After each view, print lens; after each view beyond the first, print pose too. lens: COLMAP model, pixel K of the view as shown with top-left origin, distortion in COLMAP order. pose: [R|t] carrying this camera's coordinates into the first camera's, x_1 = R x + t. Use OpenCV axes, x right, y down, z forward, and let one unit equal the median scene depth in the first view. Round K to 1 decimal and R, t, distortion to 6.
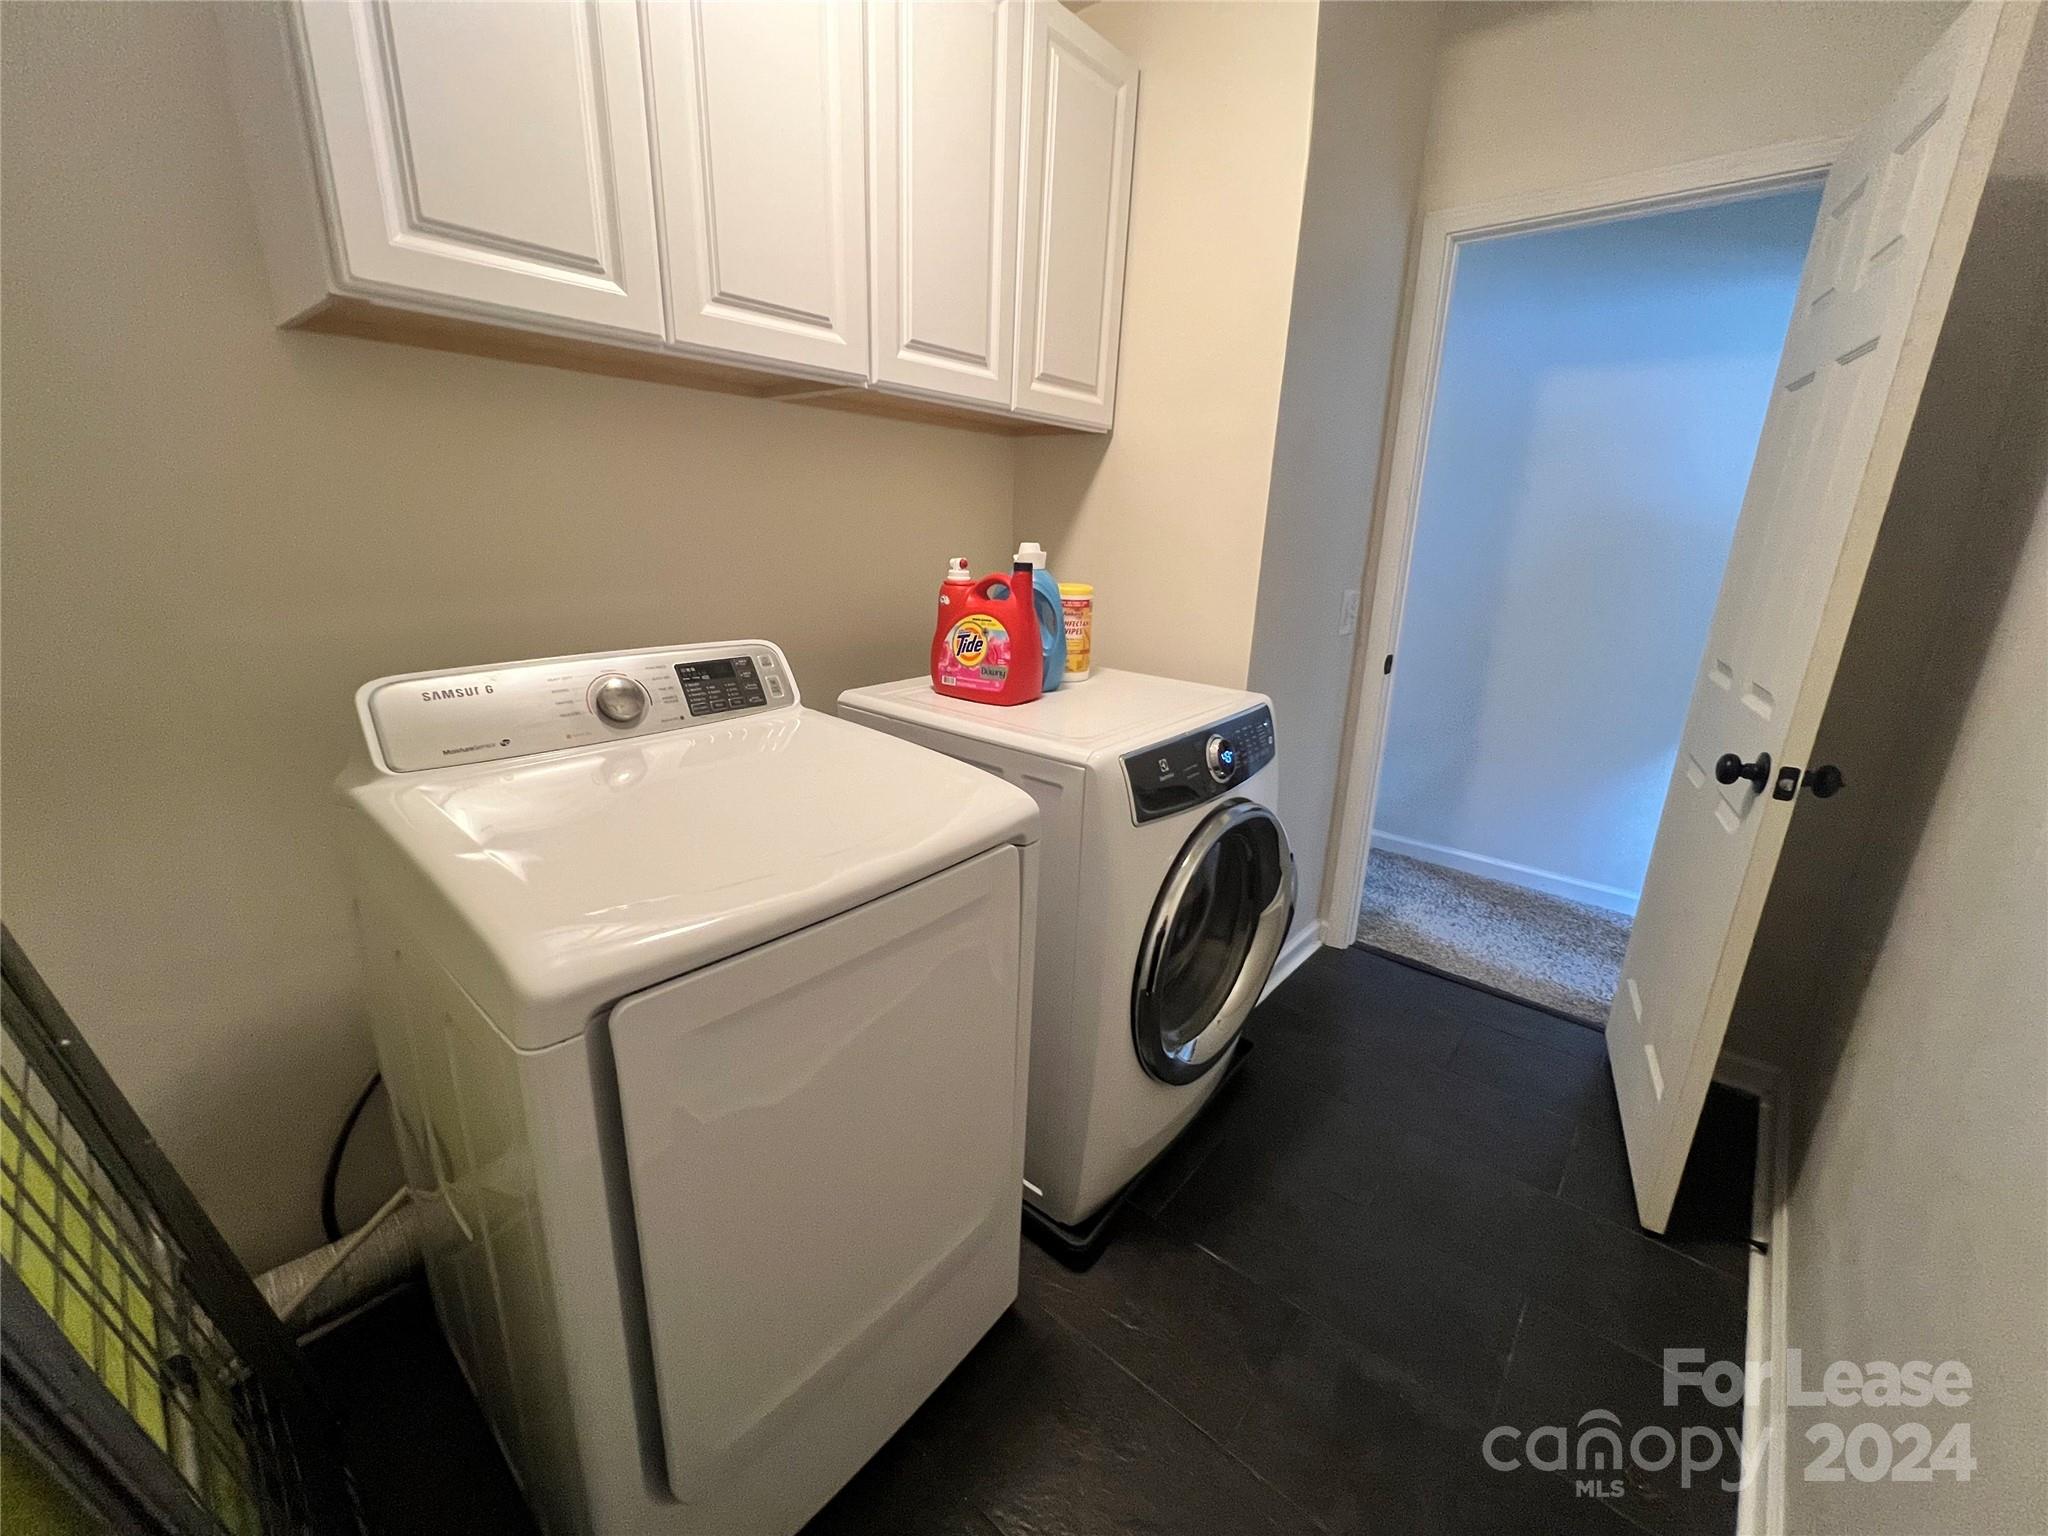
lens RADIAL K [[828.4, 0, 1025.6], [0, 828.4, 770.2], [0, 0, 1]] dist [-0.000619, -0.000031]
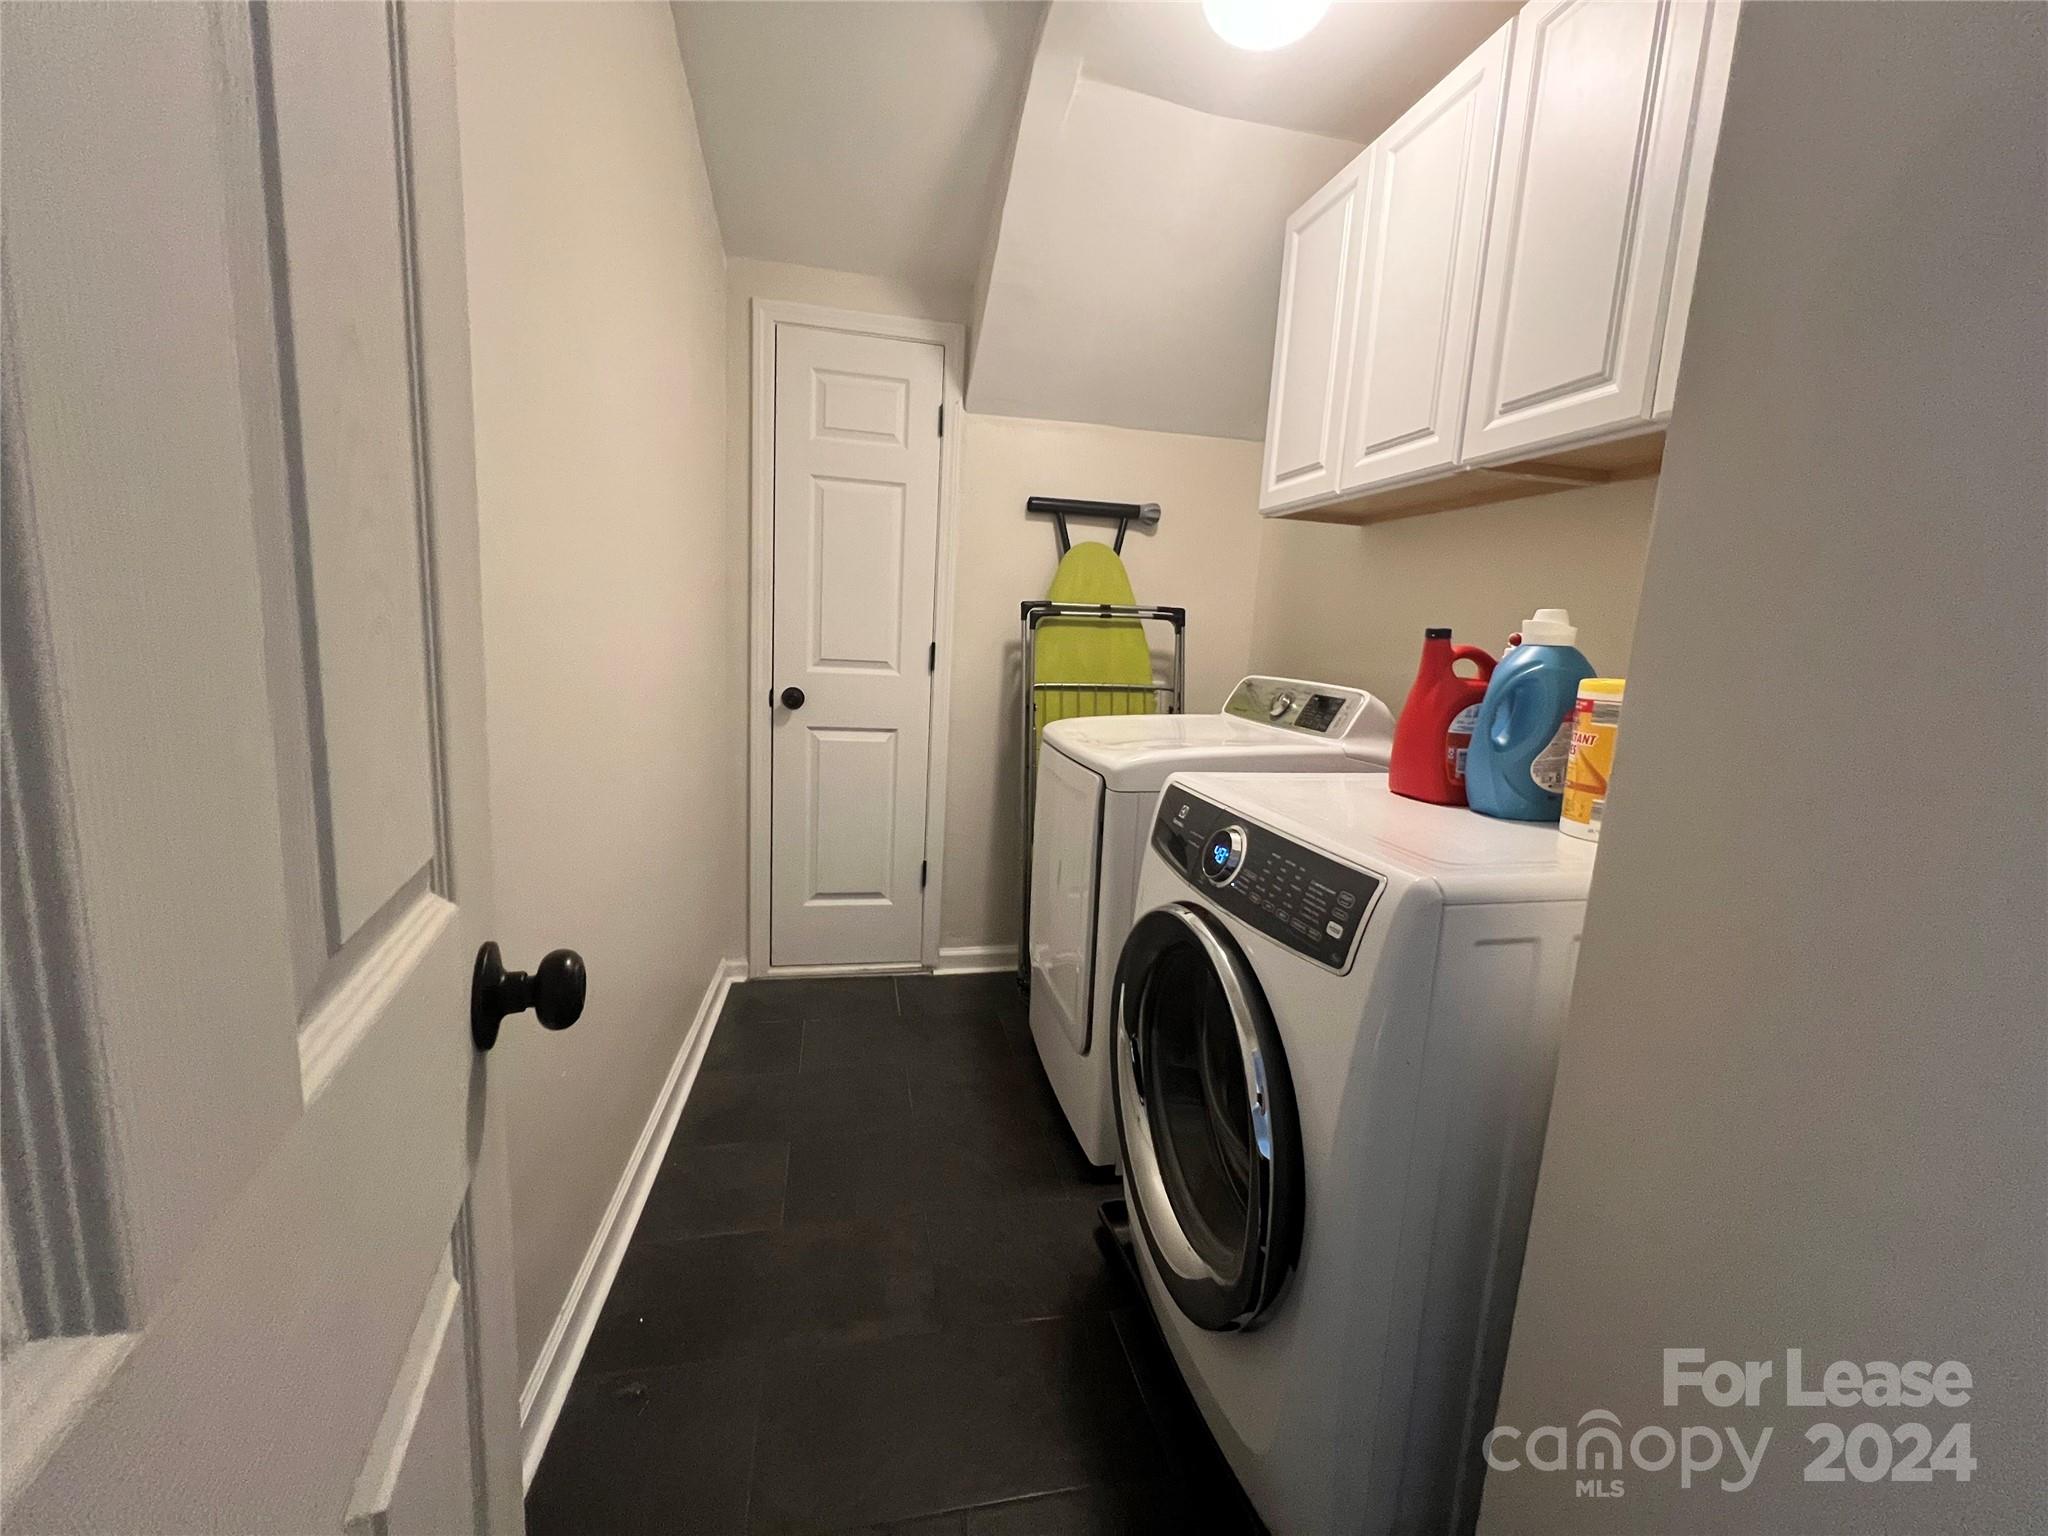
lens RADIAL K [[828.4, 0, 1022.4], [0, 828.4, 762.8], [0, 0, 1]] dist [-0.000619, -0.000031]
pose [[-0.584000, 0.061746, -0.809402, 1.056426], [-0.303770, 0.908032, 0.288446, -0.280050], [0.752774, 0.414324, -0.511534, 1.319944]]
